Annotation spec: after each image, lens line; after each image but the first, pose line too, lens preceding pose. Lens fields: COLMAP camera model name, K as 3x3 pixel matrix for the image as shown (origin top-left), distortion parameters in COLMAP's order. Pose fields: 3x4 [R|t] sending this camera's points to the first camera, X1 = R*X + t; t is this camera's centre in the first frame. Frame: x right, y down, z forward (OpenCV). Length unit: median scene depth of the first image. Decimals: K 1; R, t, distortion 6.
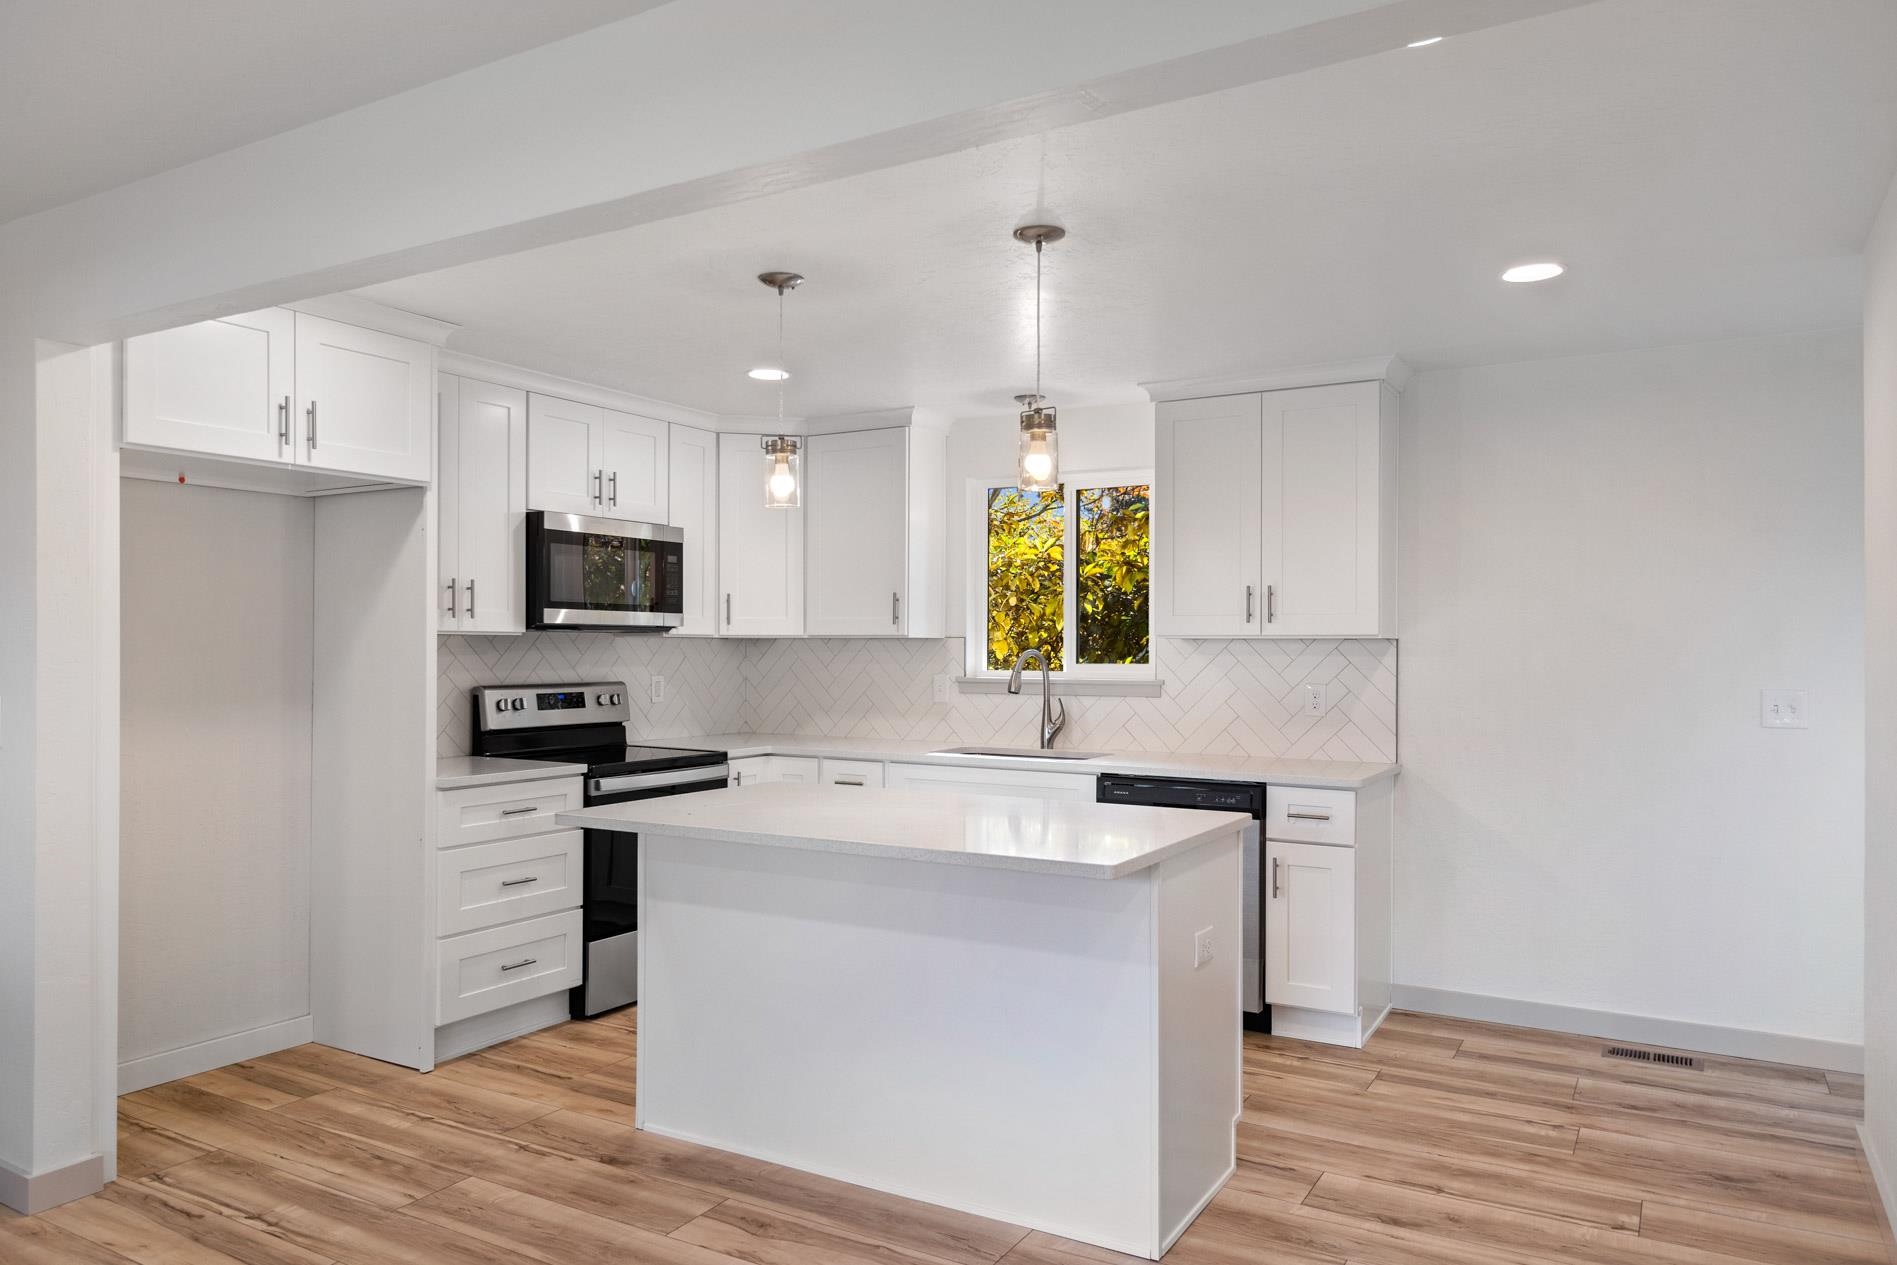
lens RADIAL K [[1282.5, 0, 953.2], [0, 1282.5, 665.8], [0, 0, 1]] dist [0.007949, -0.008772]
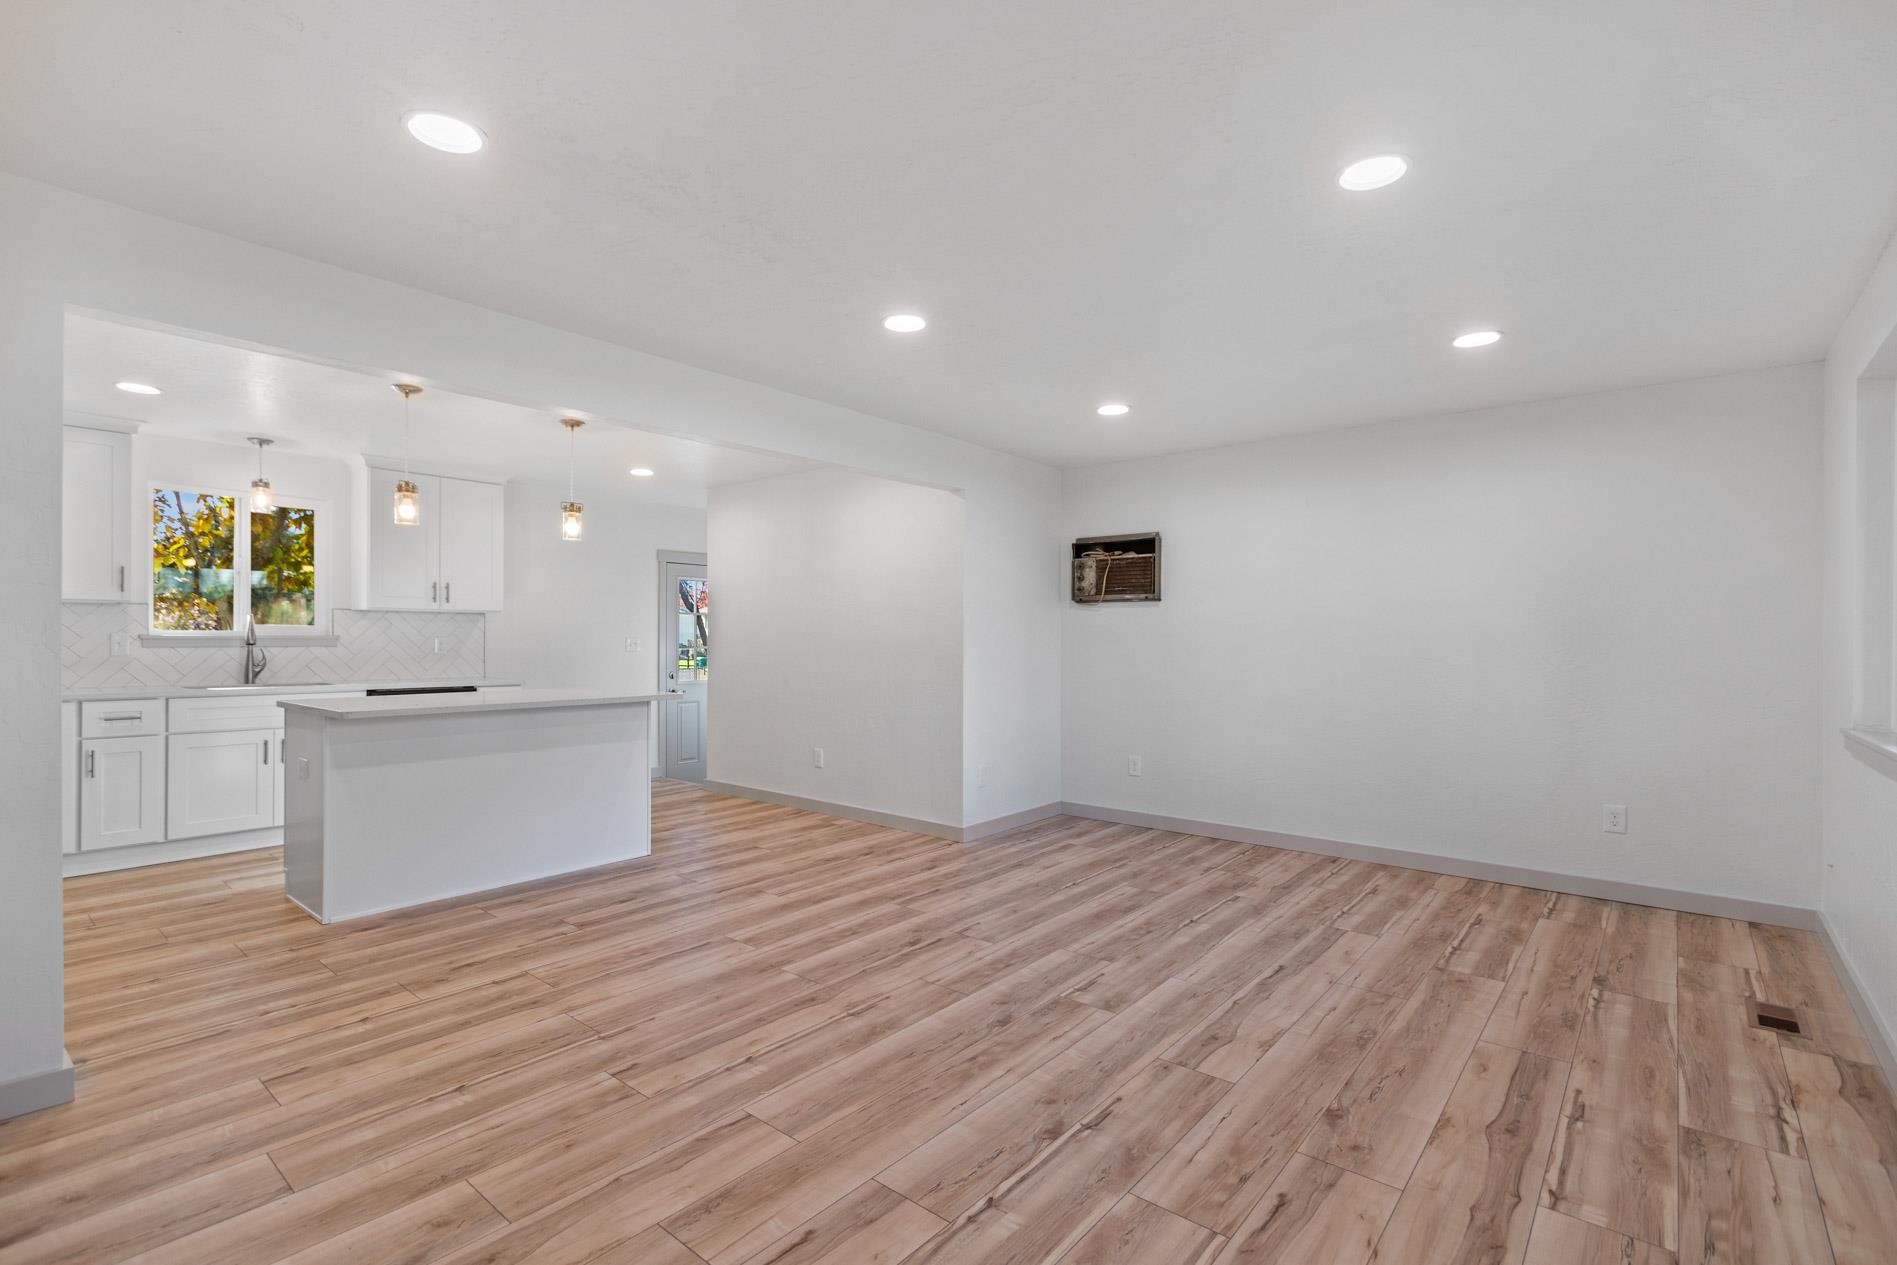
lens RADIAL K [[870.3, 0, 928.9], [0, 870.3, 637.4], [0, 0, 1]] dist [0.014871, -0.005645]
pose [[0.186898, -0.001561, 0.982378, -0.996498], [0.012604, 0.999920, -0.000809, 0.030109], [-0.982299, 0.012533, 0.186902, 0.096650]]
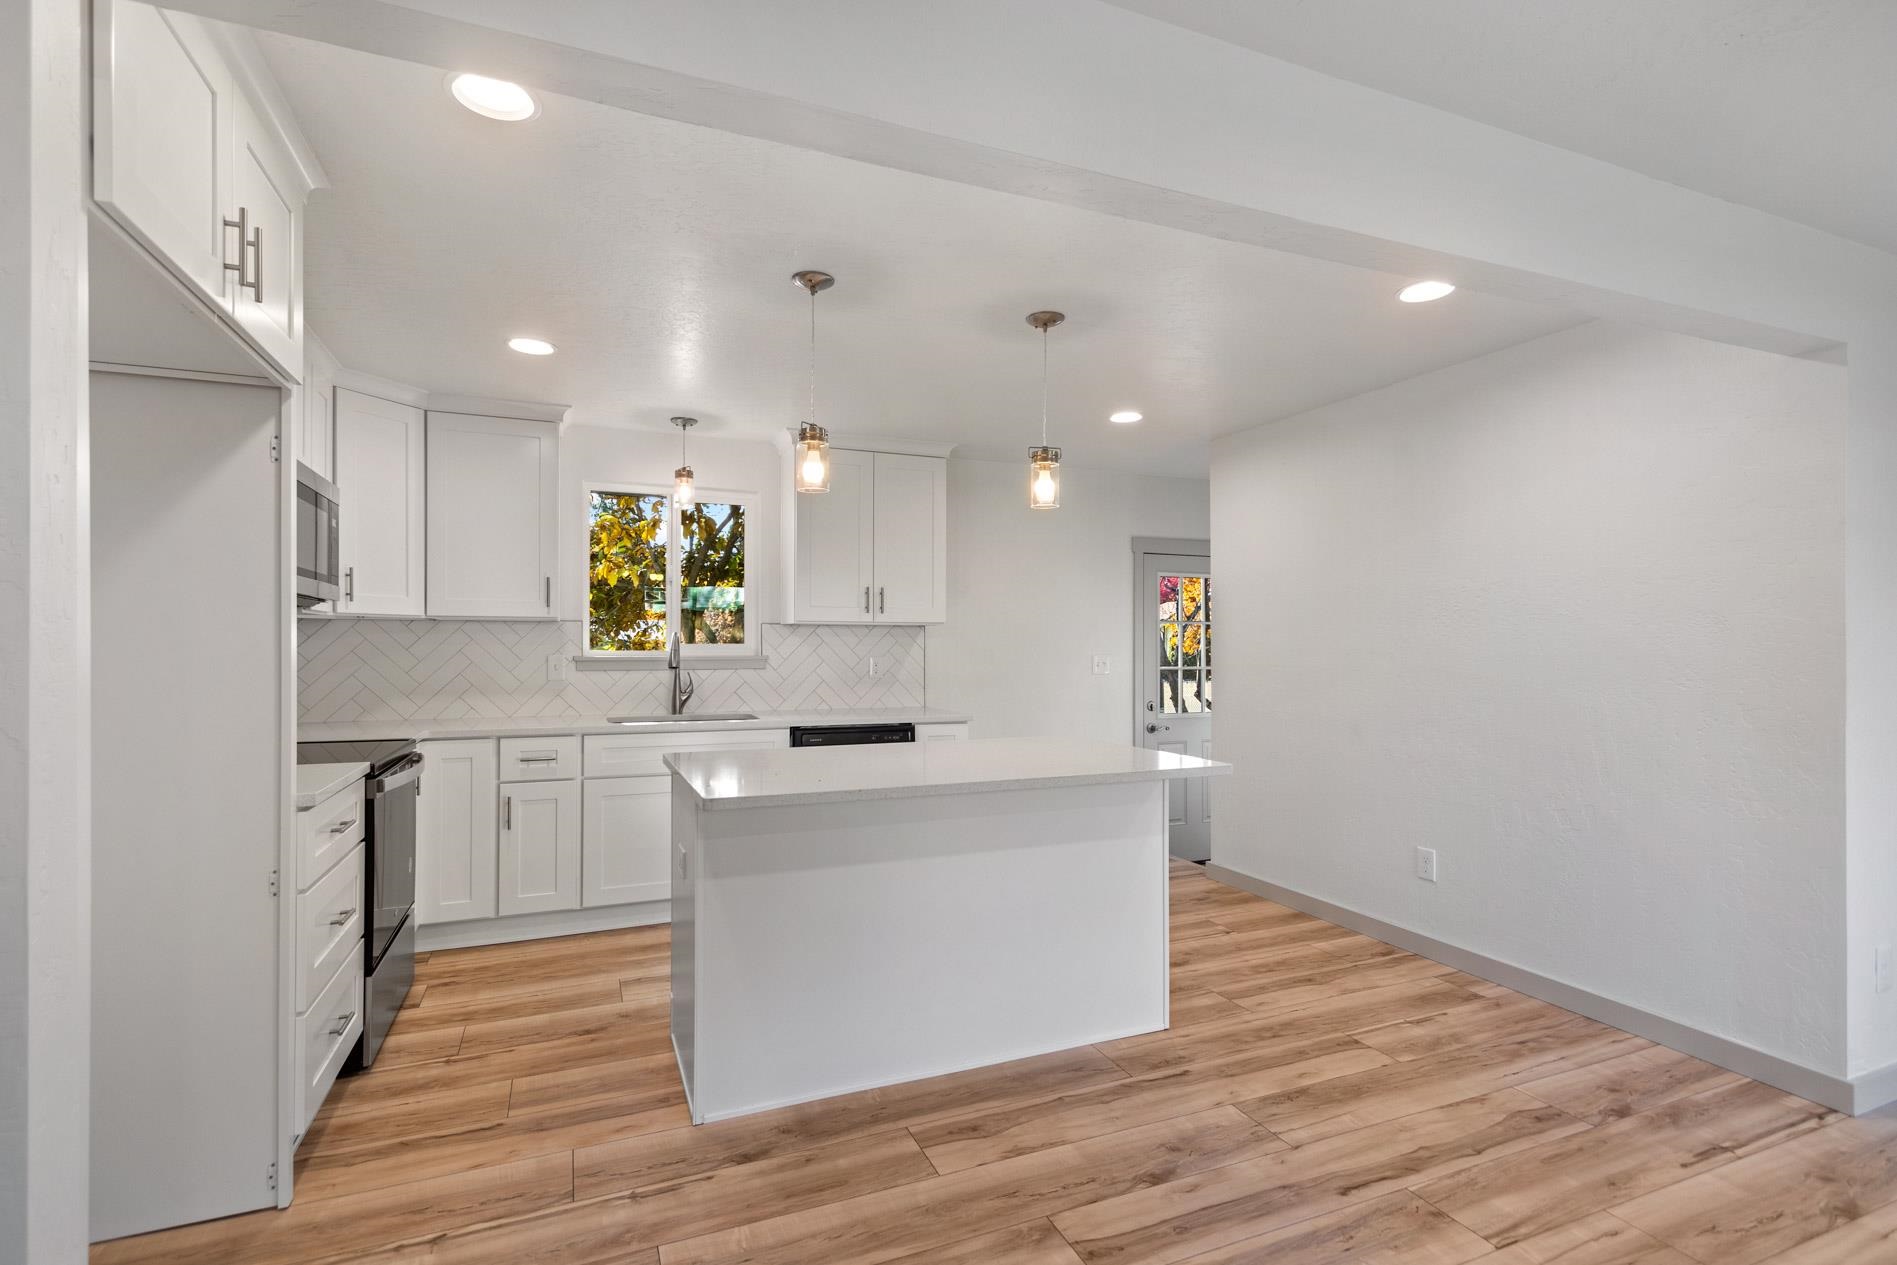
lens RADIAL K [[870.3, 0, 929.4], [0, 870.3, 656.7], [0, 0, 1]] dist [0.014871, -0.005645]
pose [[0.612585, -0.013646, 0.790287, -0.574669], [0.013616, 0.999885, 0.006711, 0.010813], [-0.790287, 0.006649, 0.612700, 0.413236]]
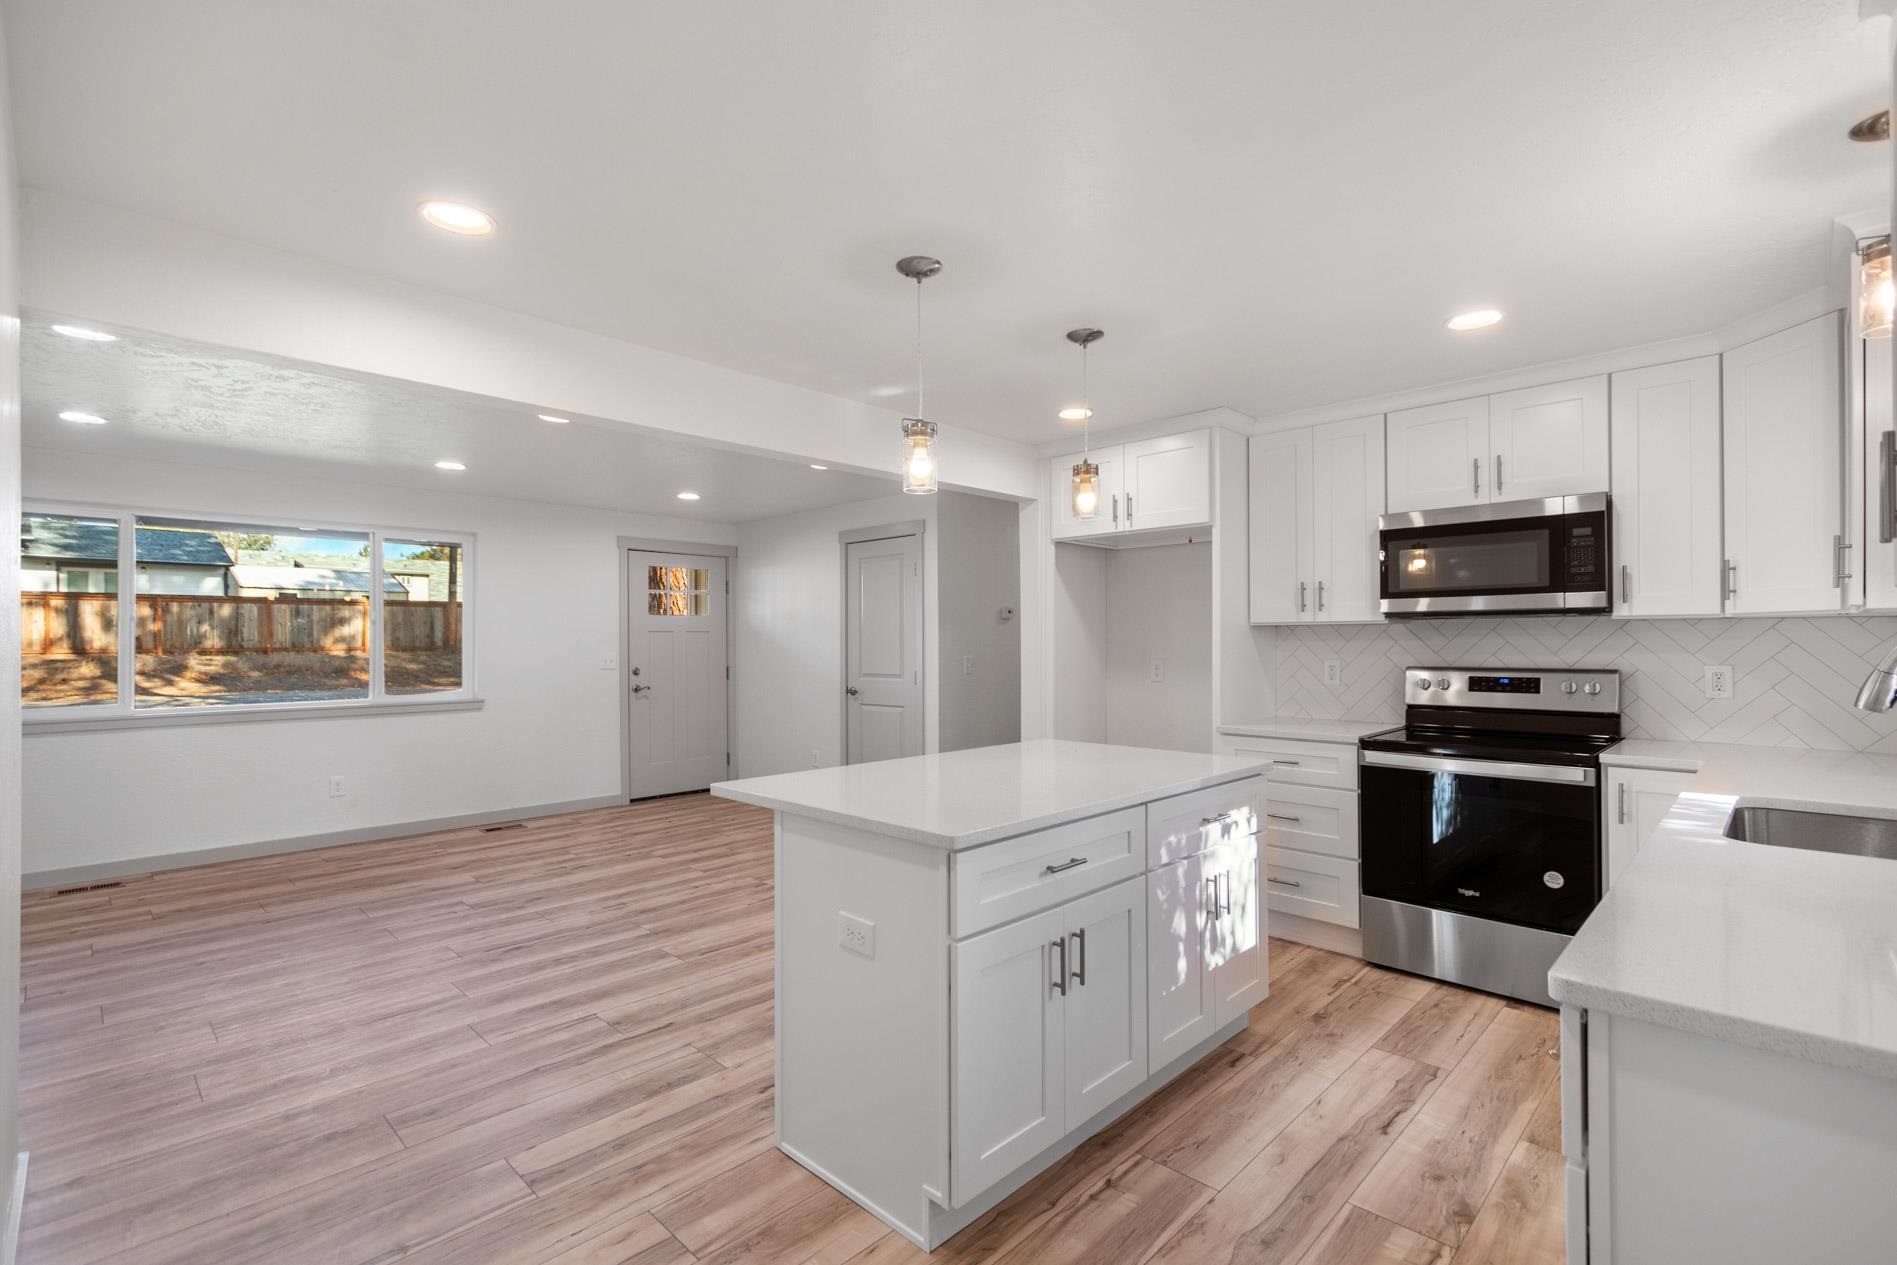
lens RADIAL K [[870.3, 0, 926.3], [0, 870.3, 643.9], [0, 0, 1]] dist [0.014871, -0.005645]
pose [[-0.262585, -0.001188, -0.964908, 0.633529], [-0.011534, 0.999932, 0.001908, -0.001863], [0.964840, 0.011631, -0.262581, 0.940393]]
